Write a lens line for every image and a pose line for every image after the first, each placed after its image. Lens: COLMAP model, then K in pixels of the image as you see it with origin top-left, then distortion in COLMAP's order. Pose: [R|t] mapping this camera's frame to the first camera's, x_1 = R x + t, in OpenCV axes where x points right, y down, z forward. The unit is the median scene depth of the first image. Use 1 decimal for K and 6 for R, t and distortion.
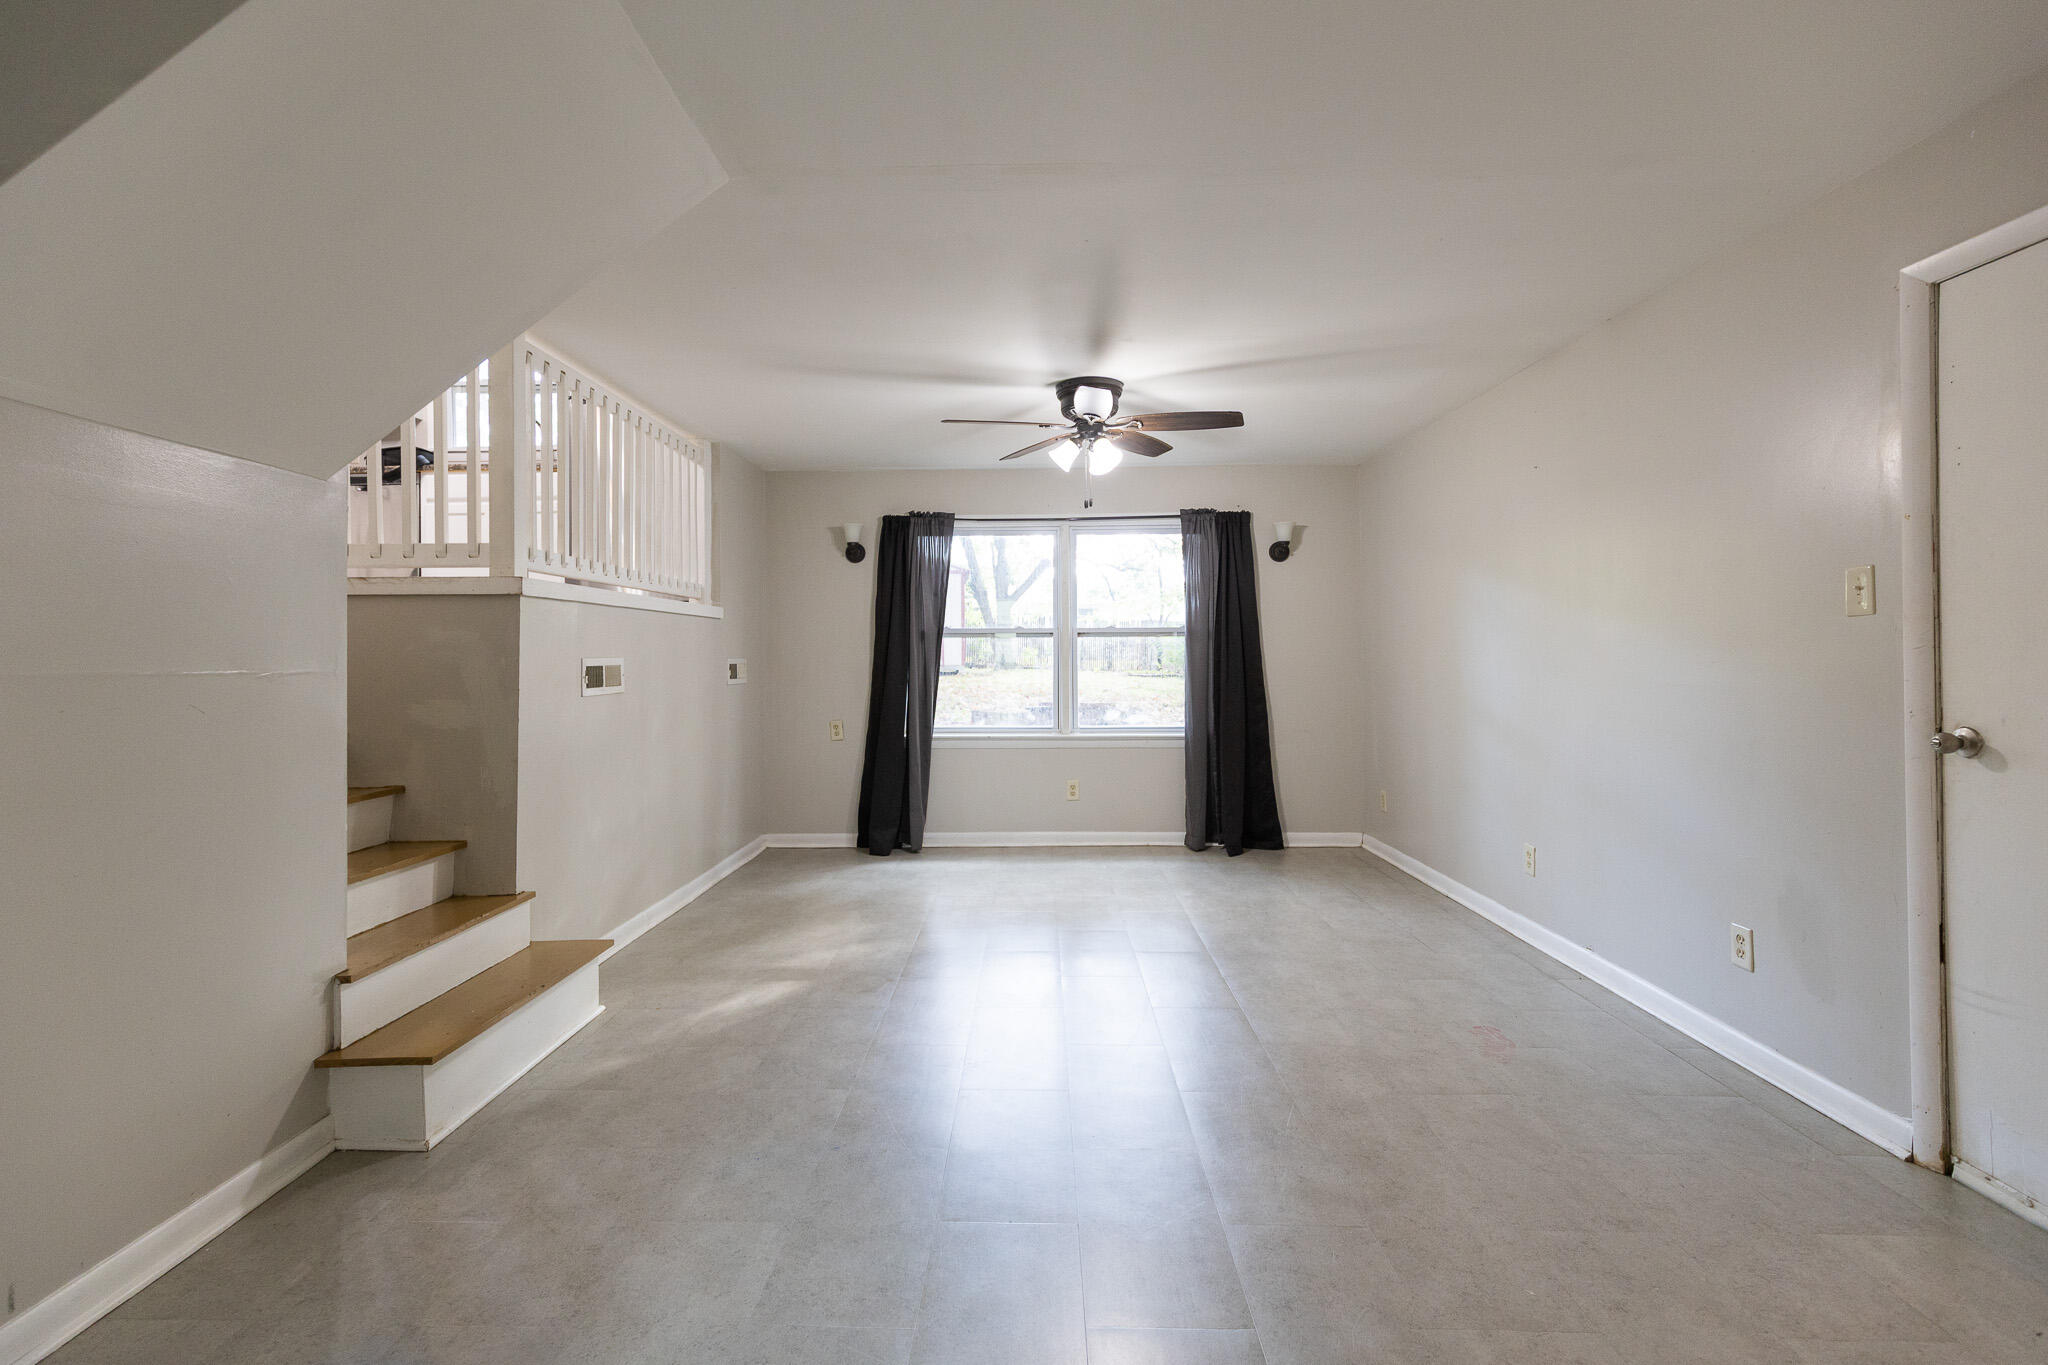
lens RADIAL K [[945.1, 0, 1022.6], [0, 945.1, 655.0], [0, 0, 1]] dist [0.009242, -0.001123]
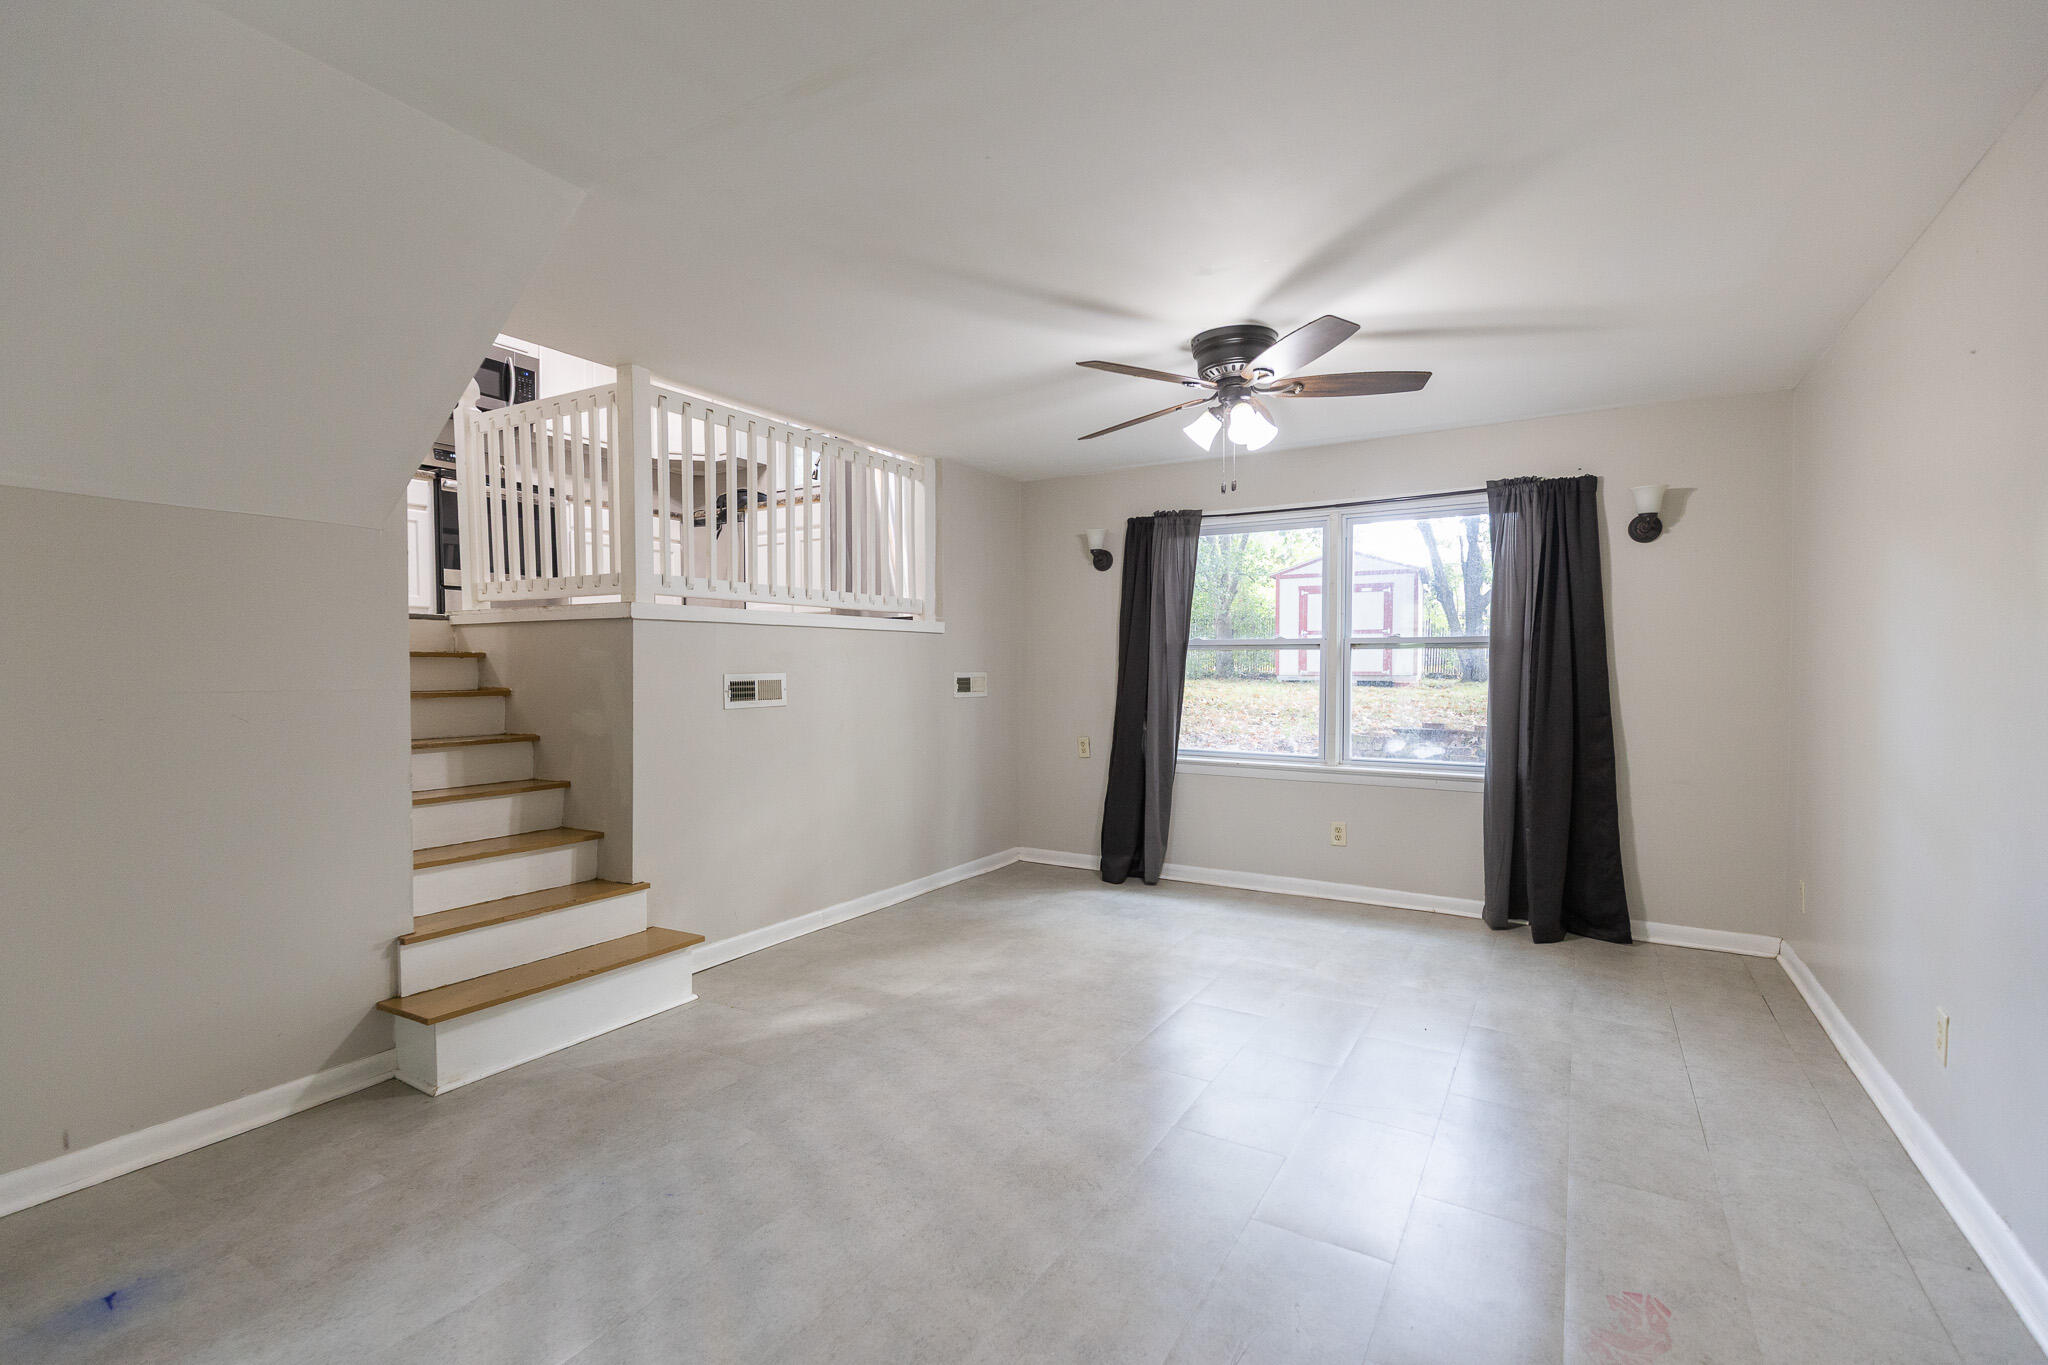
lens RADIAL K [[938.5, 0, 1021.4], [0, 938.5, 700.2], [0, 0, 1]] dist [0.010880, -0.000799]
pose [[0.862205, 0.025181, -0.505934, 0.234117], [-0.004343, 0.999094, 0.042325, -0.008475], [0.506542, -0.034296, 0.861533, 0.152555]]
